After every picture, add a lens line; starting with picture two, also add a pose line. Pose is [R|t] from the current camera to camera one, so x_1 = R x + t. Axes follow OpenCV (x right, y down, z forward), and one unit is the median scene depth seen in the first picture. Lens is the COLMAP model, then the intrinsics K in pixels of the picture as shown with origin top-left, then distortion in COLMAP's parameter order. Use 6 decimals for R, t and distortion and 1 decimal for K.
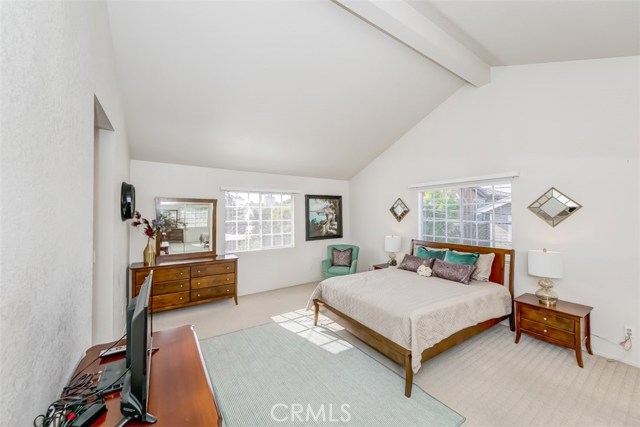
lens RADIAL K [[245.1, 0, 318.8], [0, 245.1, 211.7], [0, 0, 1]] dist [0.004208, 0.000464]
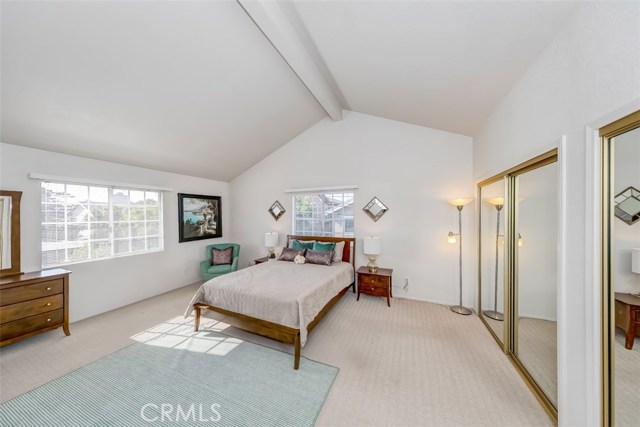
lens RADIAL K [[206.2, 0, 322.3], [0, 206.2, 216.0], [0, 0, 1]] dist [0.006853, -0.000661]
pose [[0.837590, -0.001779, 0.546297, -0.038862], [-0.004535, 0.999938, 0.010208, 0.010402], [-0.546281, -0.011028, 0.837529, 0.069358]]
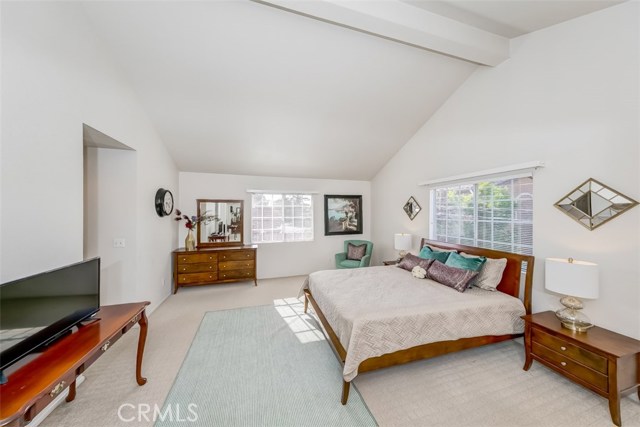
lens RADIAL K [[206.2, 0, 317.7], [0, 206.2, 212.4], [0, 0, 1]] dist [0.006853, -0.000661]
pose [[0.957543, 0.004209, -0.288261, 0.275797], [-0.000364, 0.999910, 0.013390, -0.001009], [0.288292, -0.012717, 0.957458, 0.116448]]
